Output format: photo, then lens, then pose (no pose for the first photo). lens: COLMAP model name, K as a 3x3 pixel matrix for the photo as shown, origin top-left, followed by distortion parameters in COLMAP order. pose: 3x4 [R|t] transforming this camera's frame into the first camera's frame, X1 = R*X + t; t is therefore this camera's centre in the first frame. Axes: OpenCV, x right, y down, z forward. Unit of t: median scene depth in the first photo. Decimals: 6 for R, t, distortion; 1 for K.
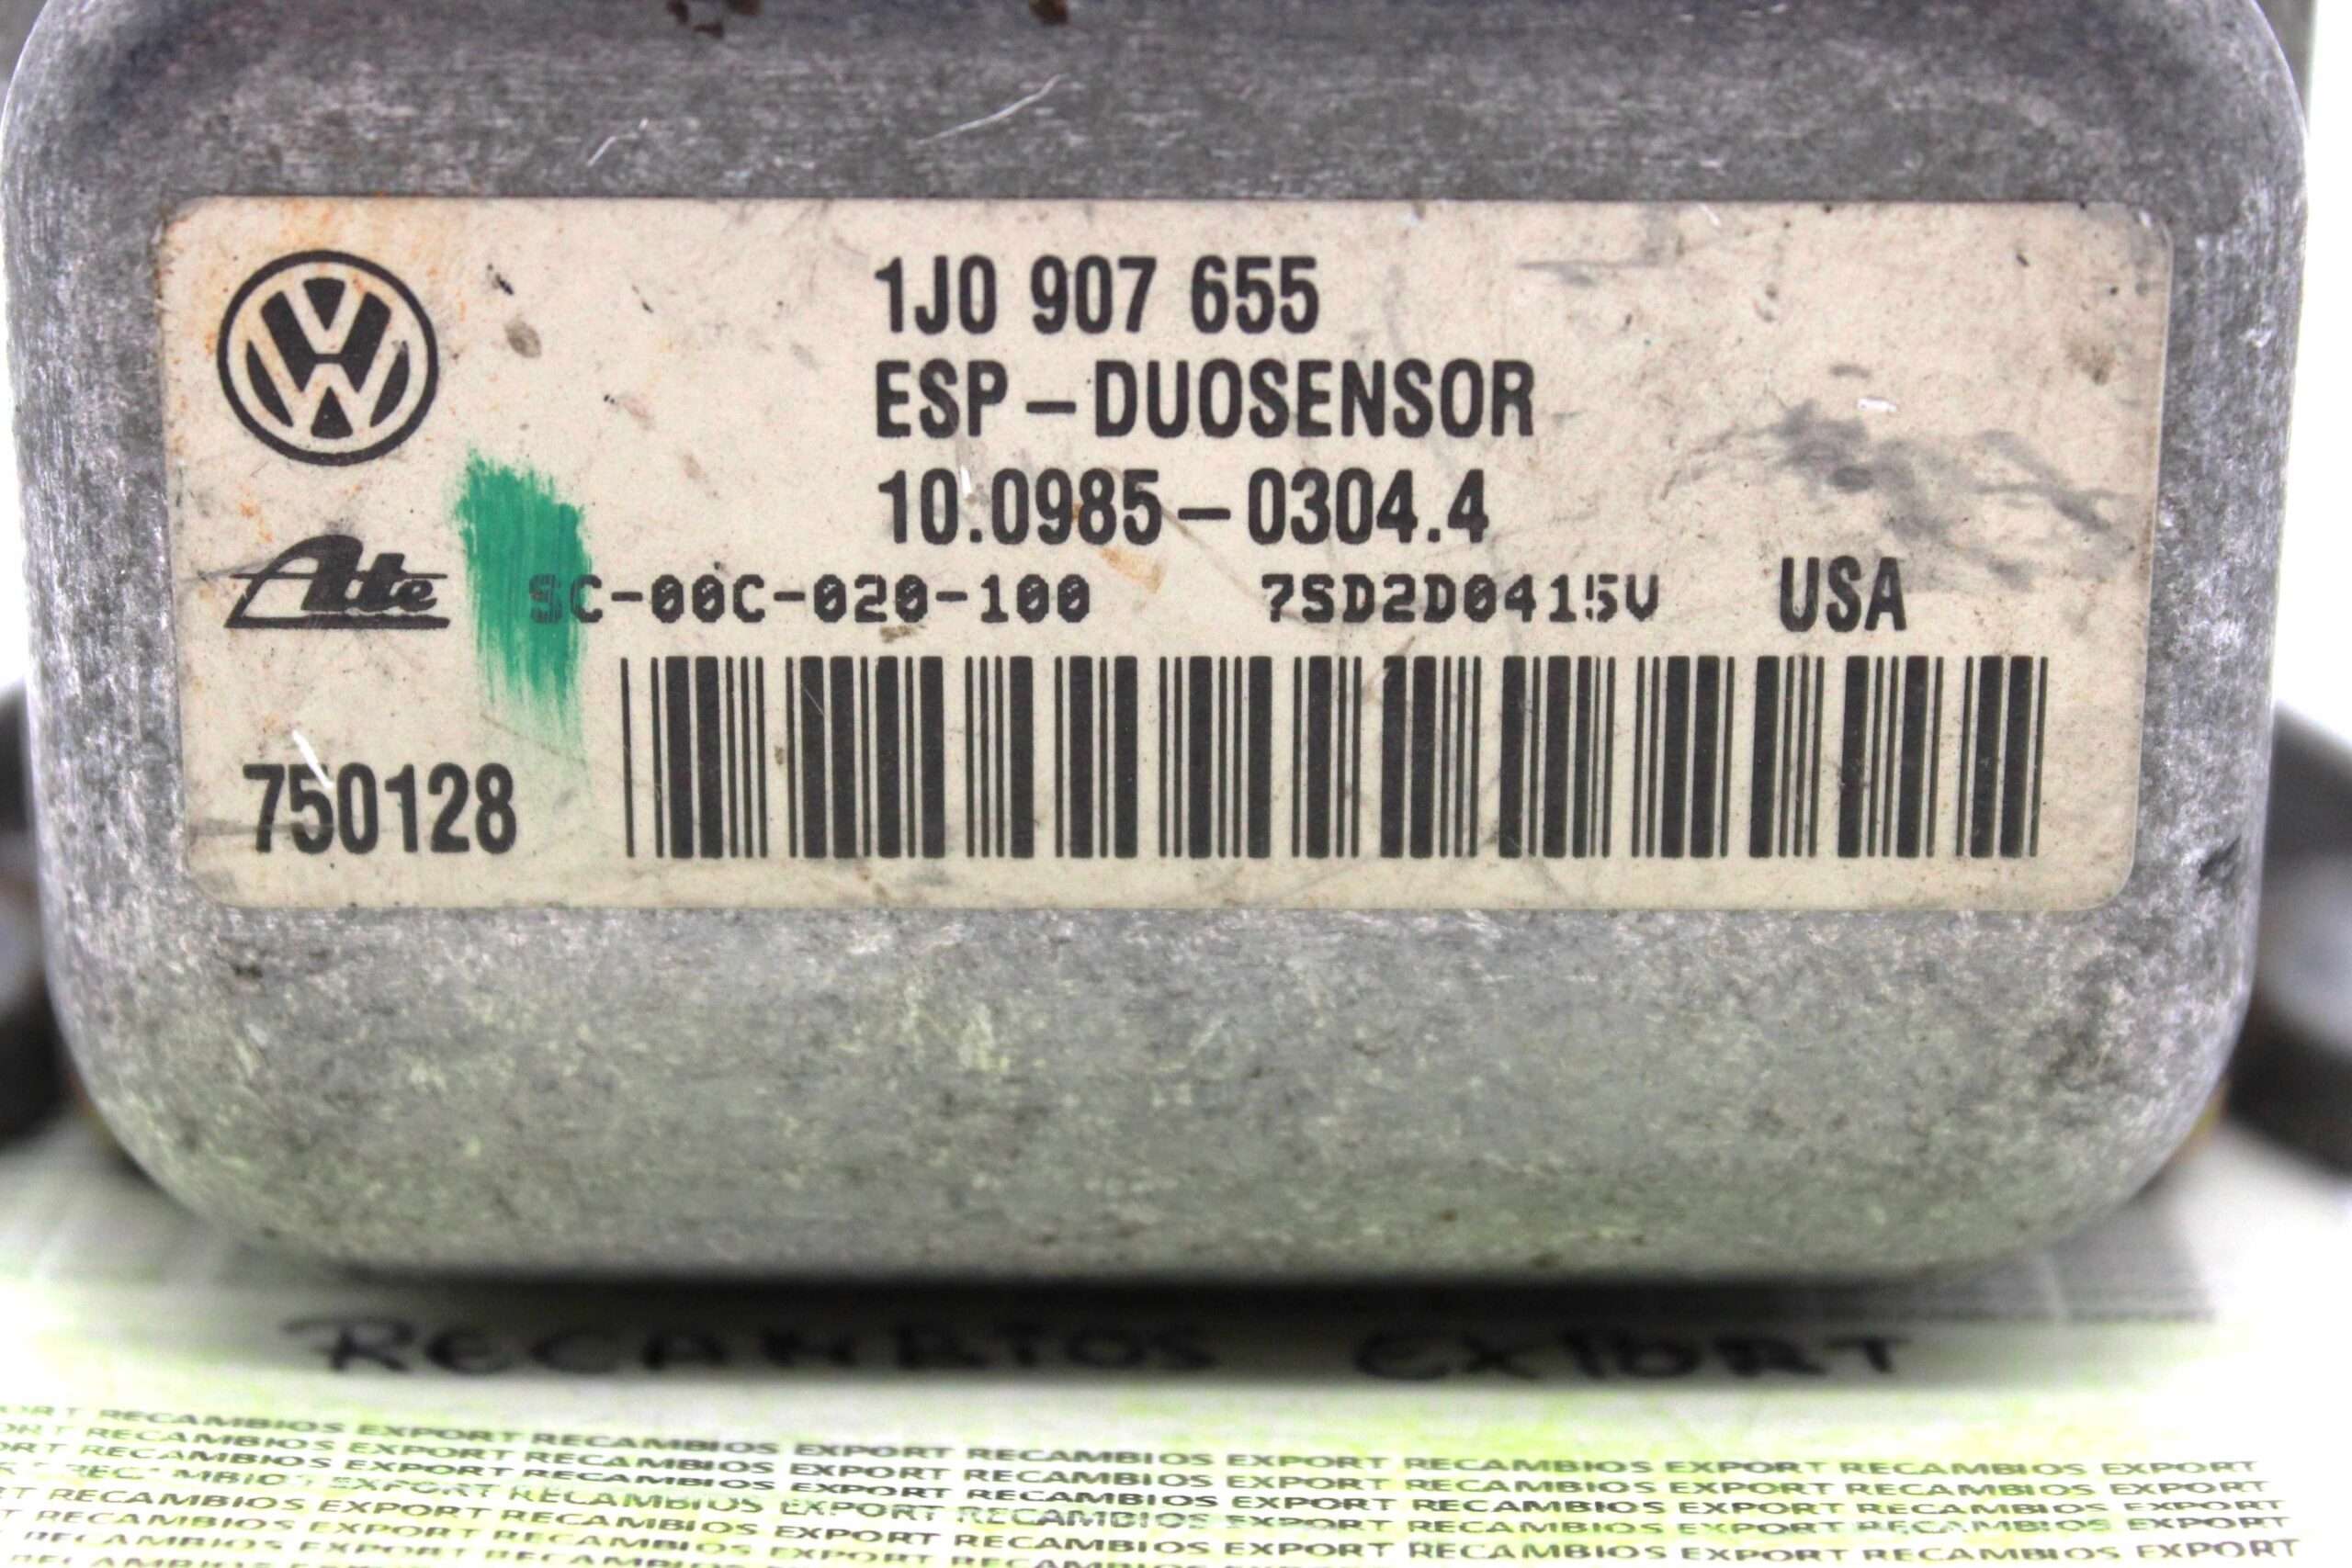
lens RADIAL K [[5637.6, 0, 1176.0], [0, 5637.6, 784.0], [0, 0, 1]] dist [-0.014689, 0.238332]
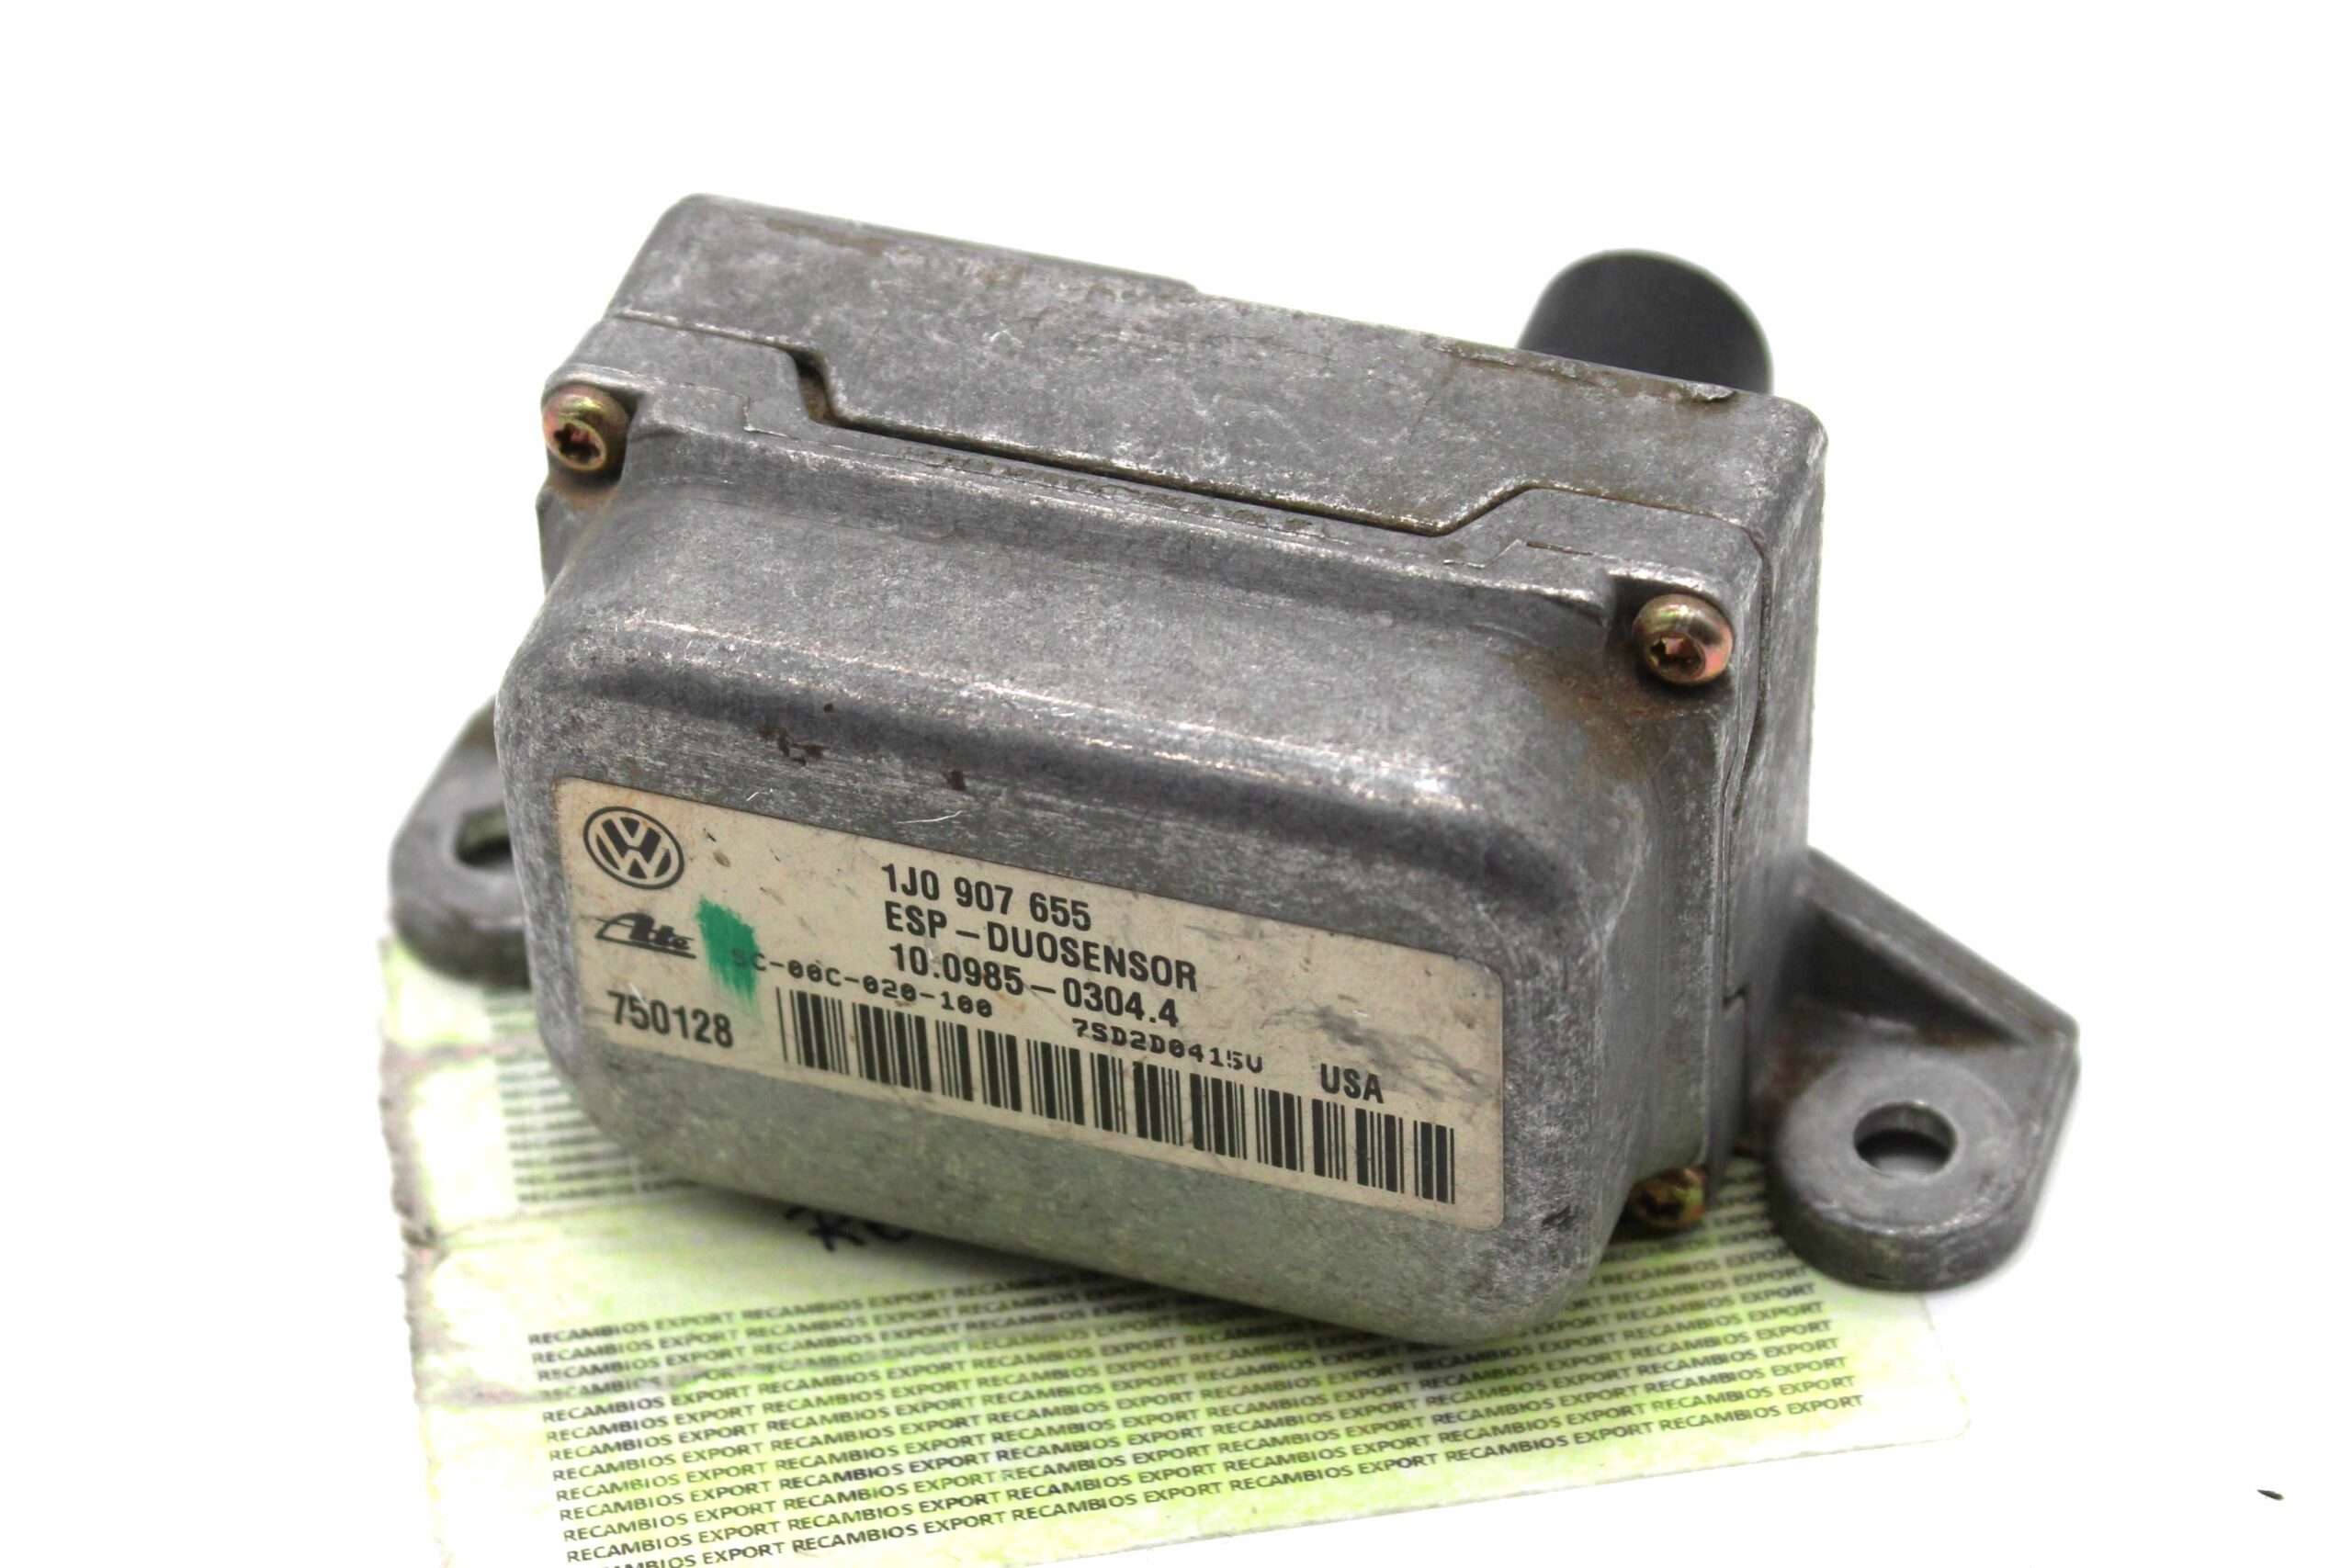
lens RADIAL K [[5637.6, 0, 1176.0], [0, 5637.6, 784.0], [0, 0, 1]] dist [-0.014689, 0.238332]
pose [[0.946120, 0.187690, -0.263873, 0.562014], [-0.077640, 0.922603, 0.377857, -0.871954], [0.314370, -0.337011, 0.887465, -0.731683]]
